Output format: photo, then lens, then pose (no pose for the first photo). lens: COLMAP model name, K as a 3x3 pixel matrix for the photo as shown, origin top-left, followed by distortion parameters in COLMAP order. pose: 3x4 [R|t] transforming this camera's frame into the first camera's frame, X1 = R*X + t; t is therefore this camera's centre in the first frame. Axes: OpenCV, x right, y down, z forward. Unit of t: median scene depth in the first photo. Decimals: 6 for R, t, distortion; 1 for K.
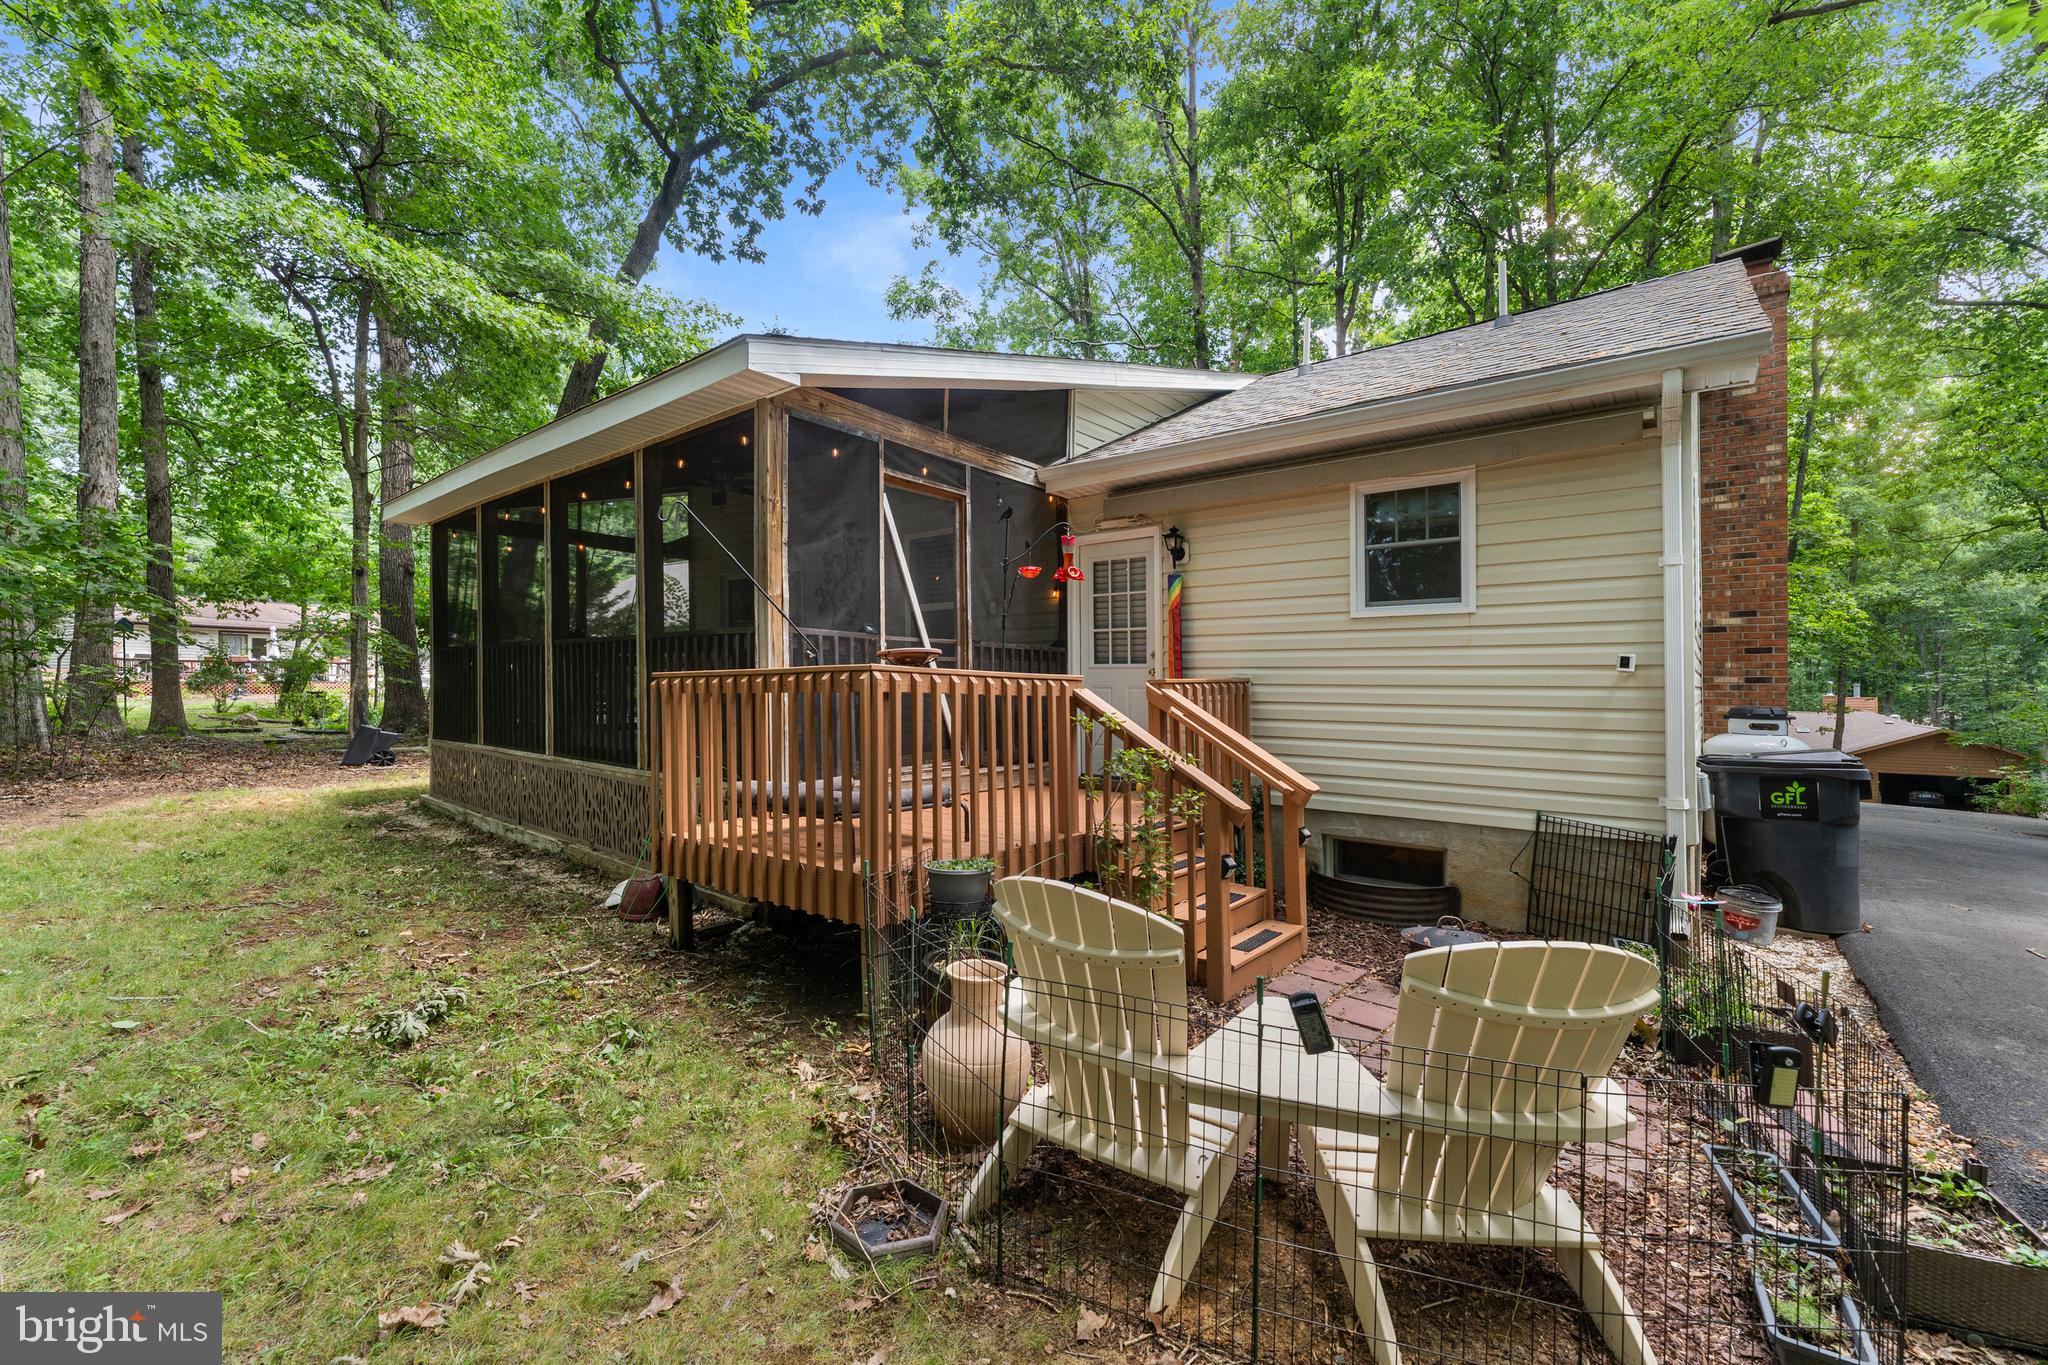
lens RADIAL K [[844.1, 0, 1013.9], [0, 844.1, 699.9], [0, 0, 1]] dist [-0.000323, -0.000271]
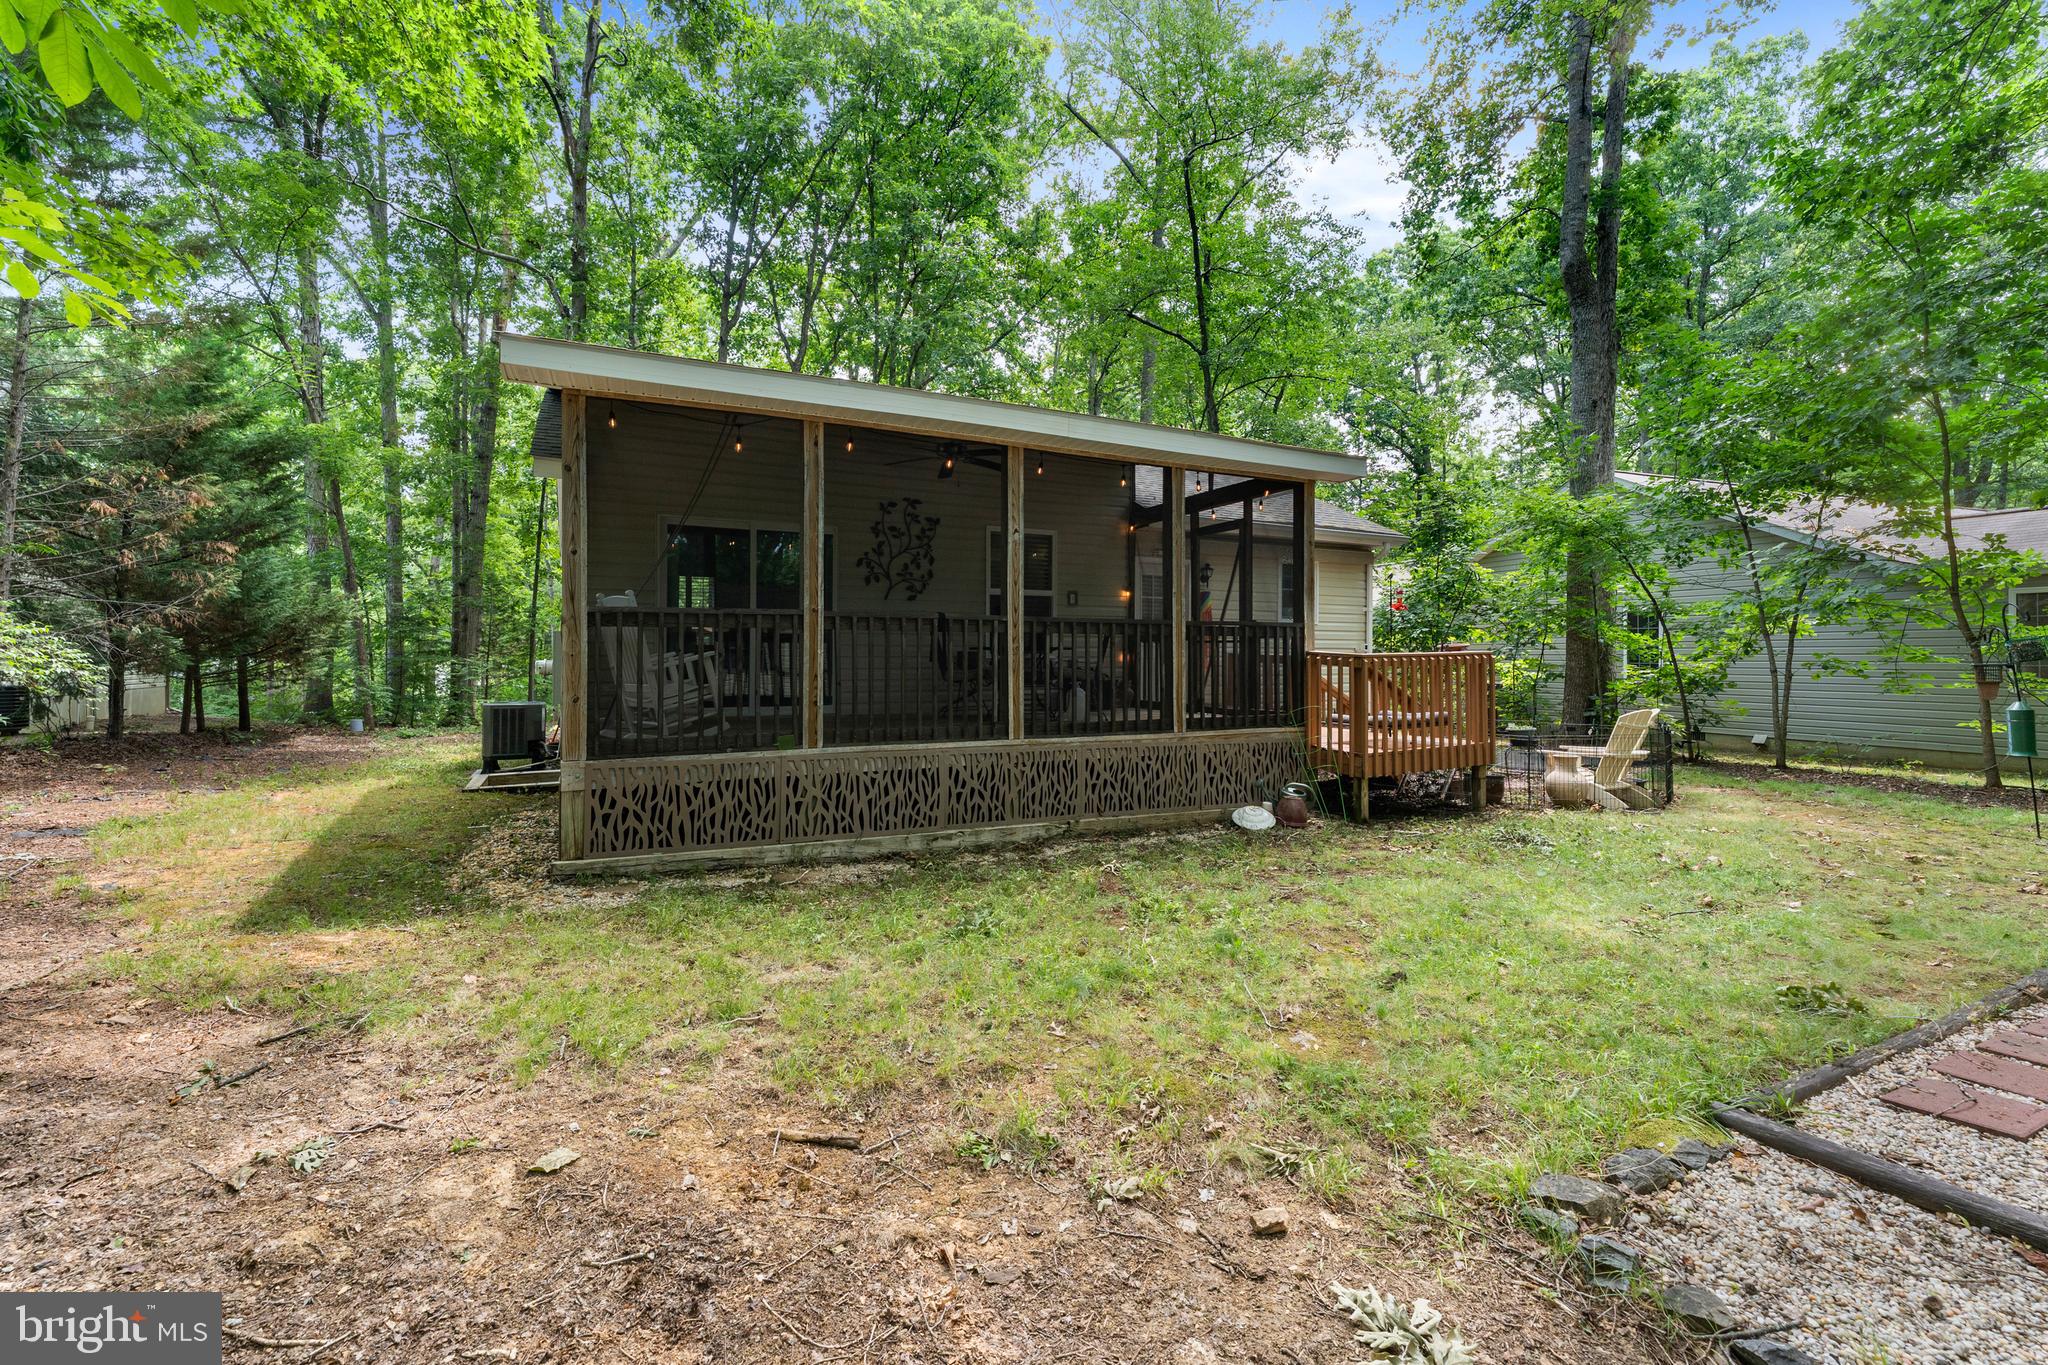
lens RADIAL K [[858.6, 0, 1018.4], [0, 858.6, 687.9], [0, 0, 1]] dist [-0.000287, -0.000011]
pose [[0.409283, -0.036716, 0.911668, -1.297858], [0.015066, 0.999326, 0.033483, -0.019748], [-0.912283, 0.000031, 0.409561, 0.556127]]
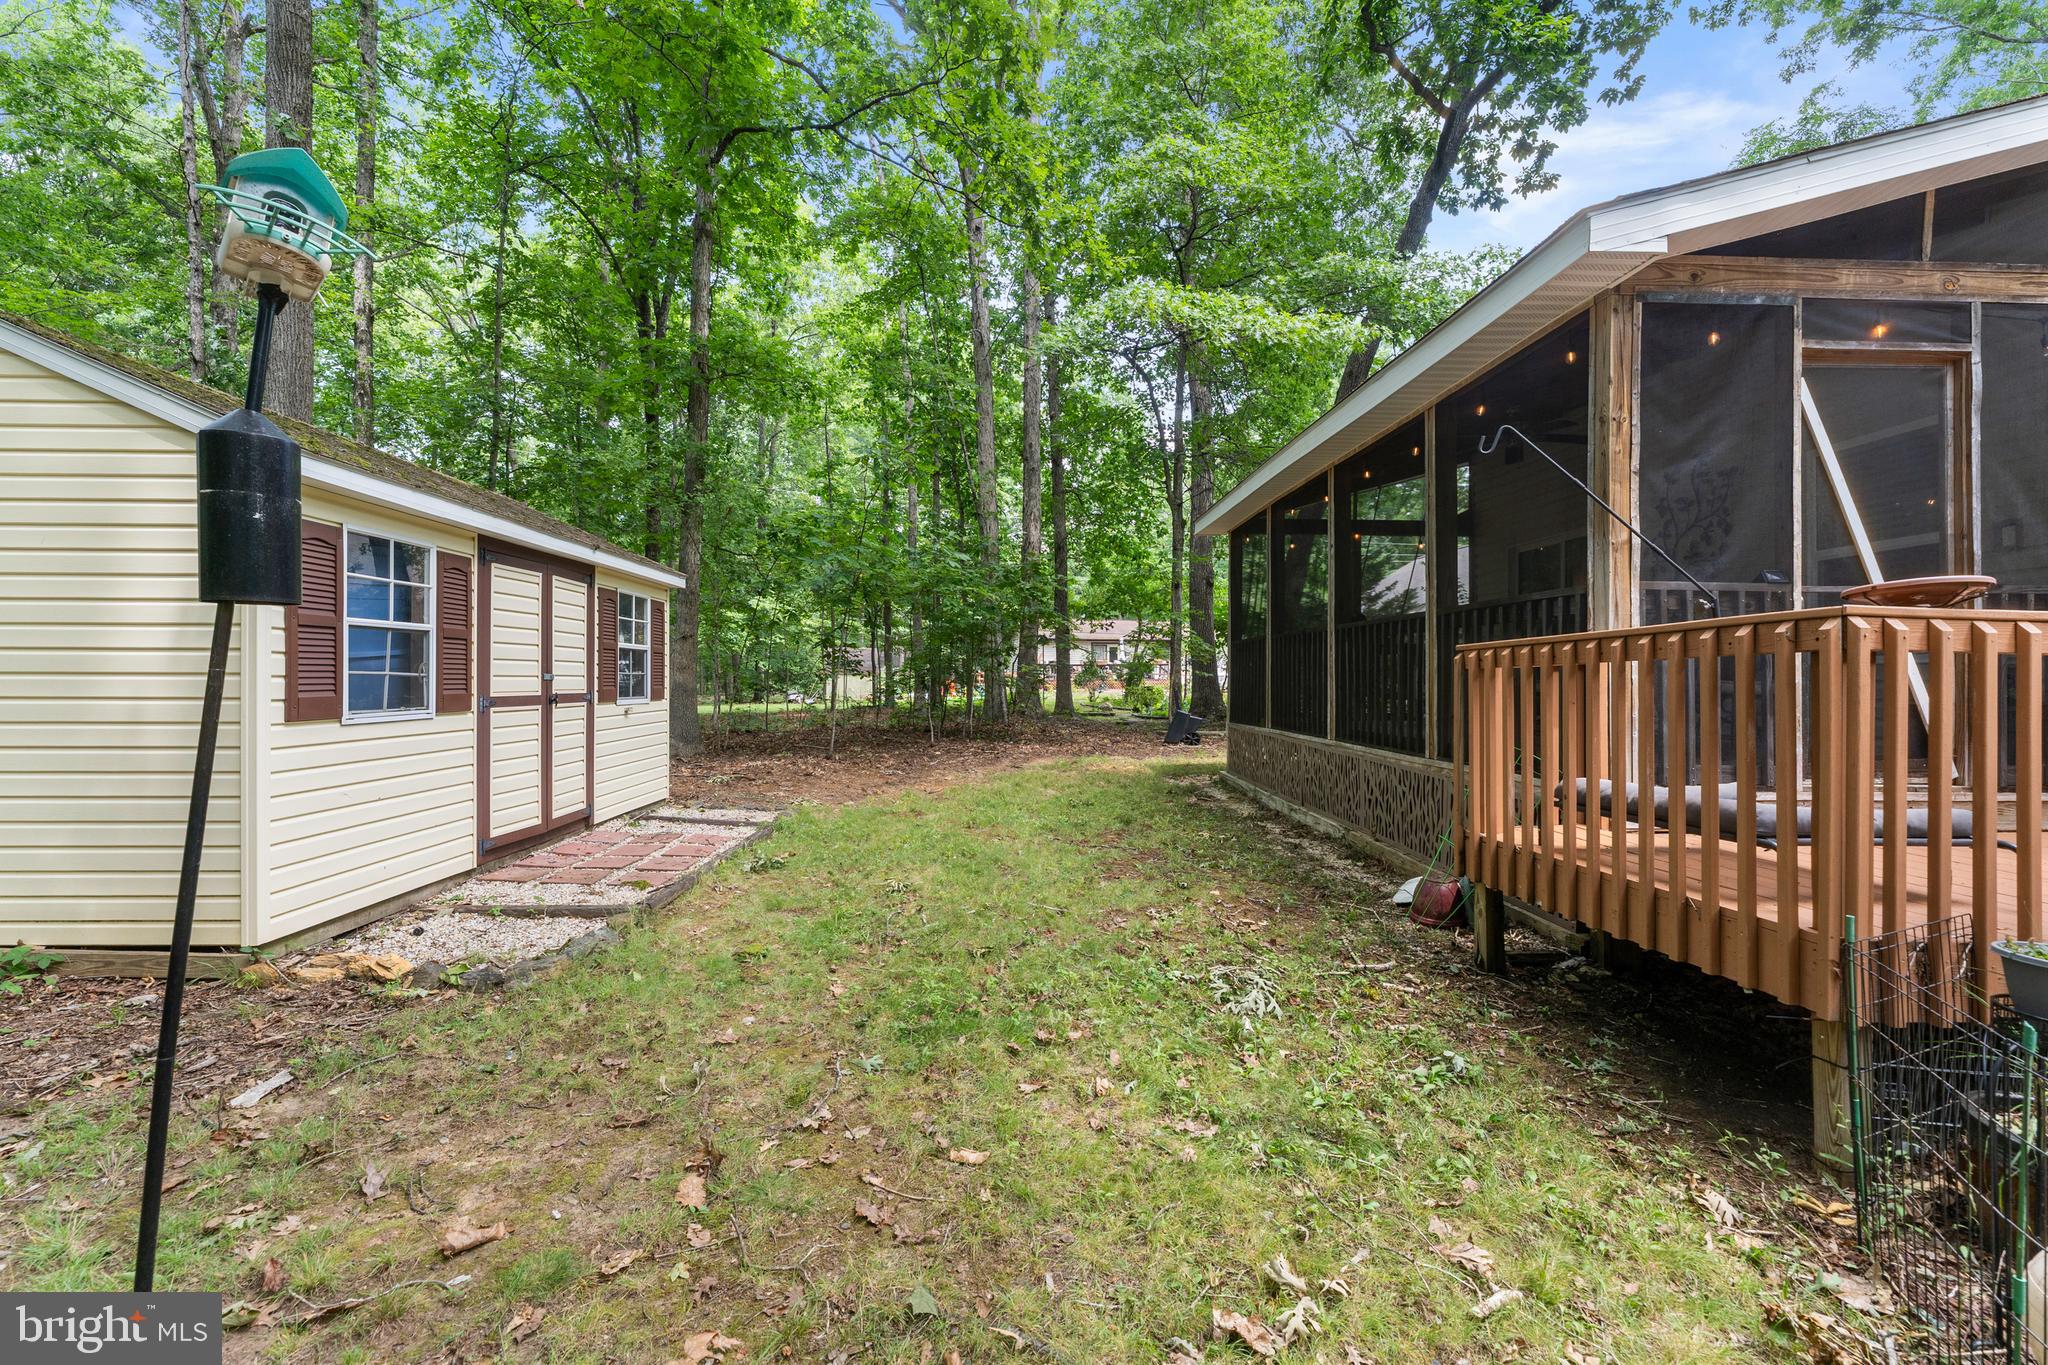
lens RADIAL K [[836.2, 0, 1010.2], [0, 836.2, 689.8], [0, 0, 1]] dist [-0.001157, -0.000171]
pose [[0.658250, 0.001467, -0.752798, -0.049176], [-0.007620, 0.999960, -0.004714, 0.012842], [0.752761, 0.008839, 0.658234, 0.052030]]
